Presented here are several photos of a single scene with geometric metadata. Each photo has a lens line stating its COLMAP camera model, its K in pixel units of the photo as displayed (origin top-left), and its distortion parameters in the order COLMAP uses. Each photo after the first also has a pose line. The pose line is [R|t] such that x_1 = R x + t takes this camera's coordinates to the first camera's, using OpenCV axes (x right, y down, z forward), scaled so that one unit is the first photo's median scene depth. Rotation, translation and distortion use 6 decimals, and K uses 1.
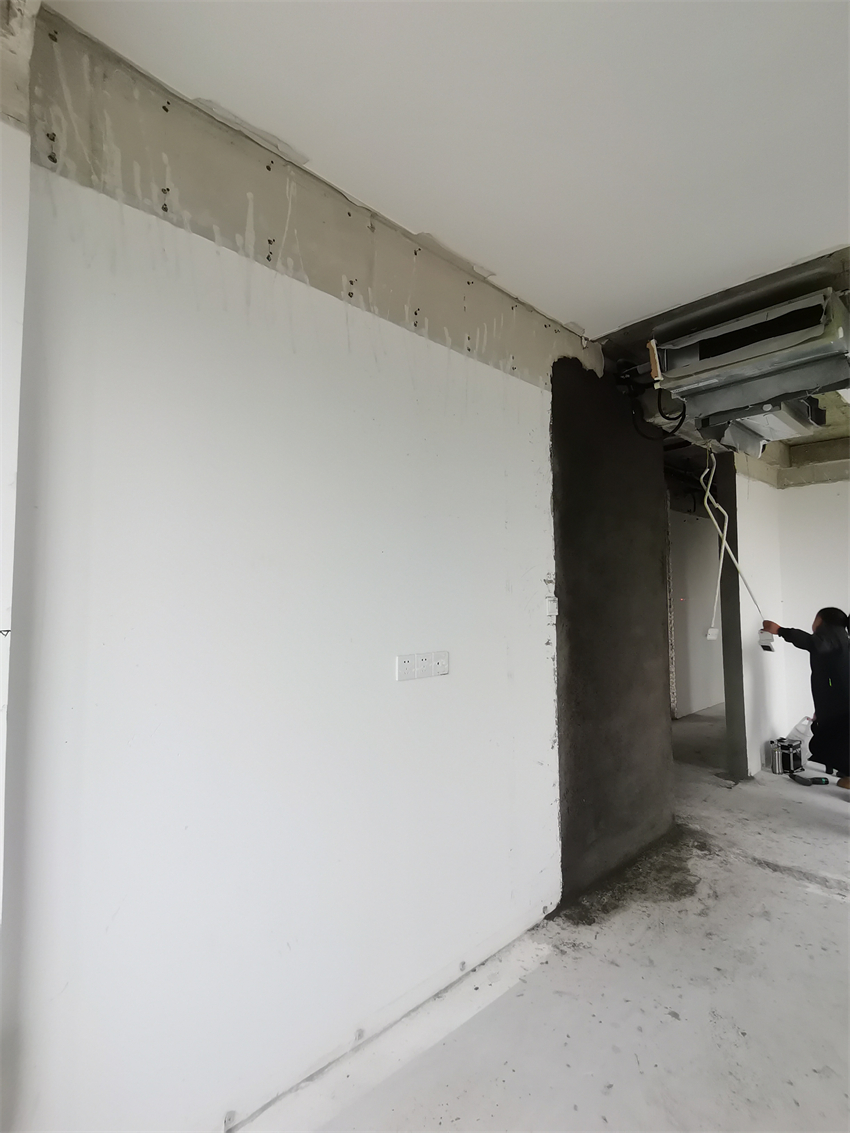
lens RADIAL K [[565.0, 0, 419.8], [0, 565.0, 557.3], [0, 0, 1]] dist [0.035989, -0.000845]
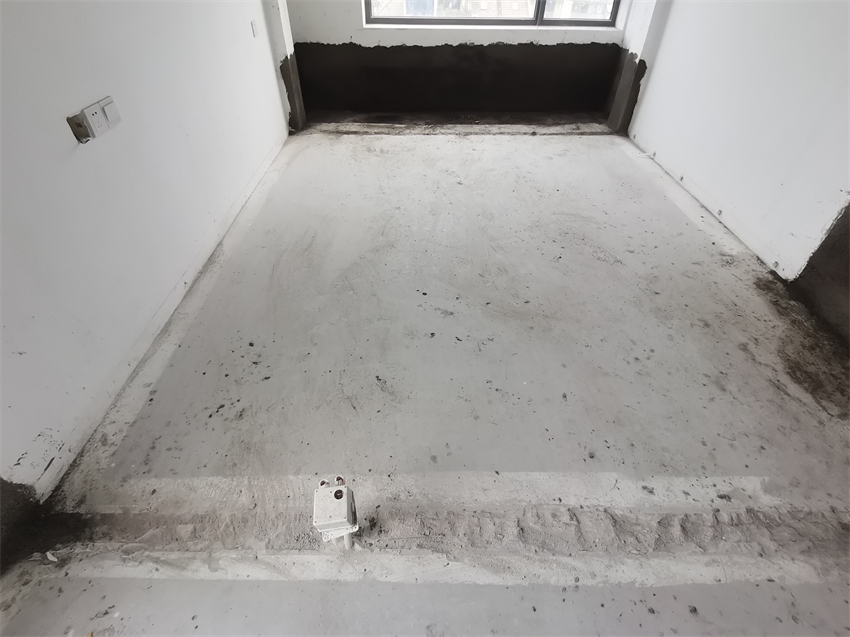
lens RADIAL K [[403.3, 0, 409.3], [0, 403.3, 336.0], [0, 0, 1]] dist [0.091231, -0.083812]
pose [[-0.702754, 0.490328, -0.515475, 1.204197], [0.050382, 0.757040, 0.651423, 0.161839], [0.709646, 0.431819, -0.556717, 0.998136]]
